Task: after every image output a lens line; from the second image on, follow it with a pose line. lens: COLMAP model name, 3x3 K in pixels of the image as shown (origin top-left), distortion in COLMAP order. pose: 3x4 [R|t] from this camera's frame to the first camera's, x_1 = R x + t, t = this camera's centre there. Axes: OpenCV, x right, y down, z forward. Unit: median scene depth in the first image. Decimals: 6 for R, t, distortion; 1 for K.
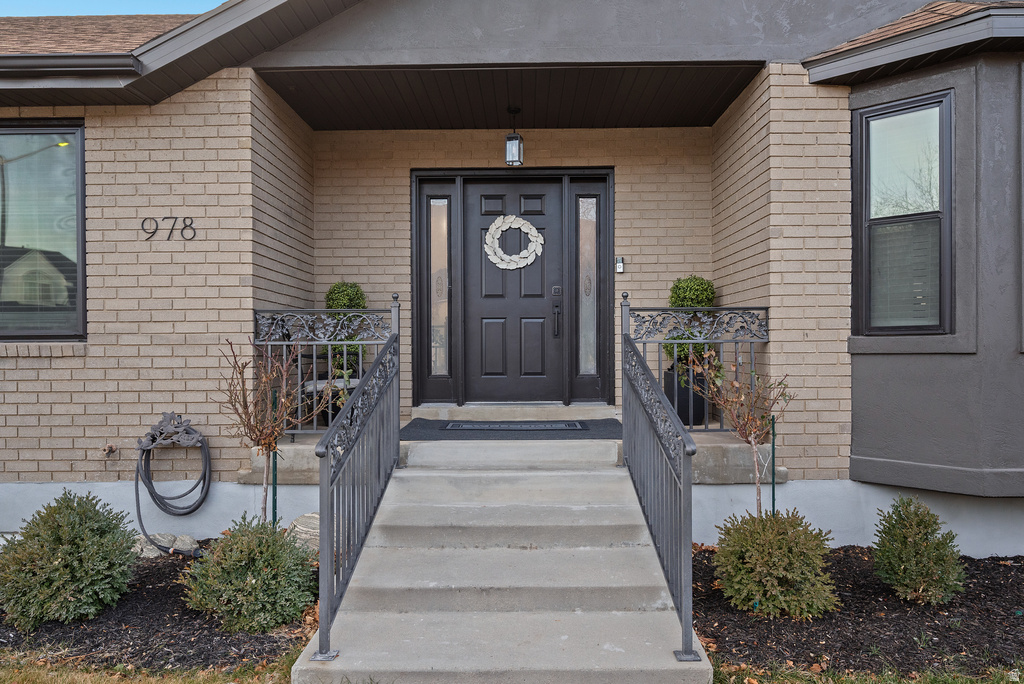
lens RADIAL K [[720.2, 0, 506.5], [0, 720.2, 360.1], [0, 0, 1]] dist [-0.006336, -0.001073]
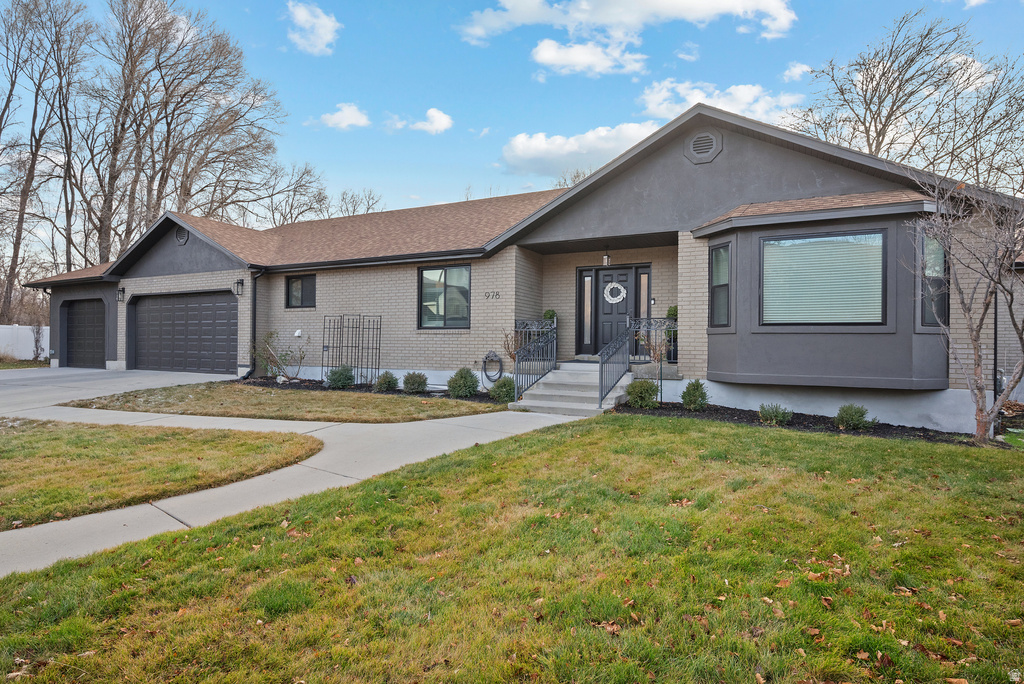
lens RADIAL K [[537.0, 0, 512.7], [0, 537.0, 343.4], [0, 0, 1]] dist [-0.002403, -0.000206]
pose [[0.895488, 0.013506, -0.444880, 0.718670], [-0.023762, 0.999565, -0.017486, 0.080050], [0.444450, 0.026230, 0.895419, -1.170150]]
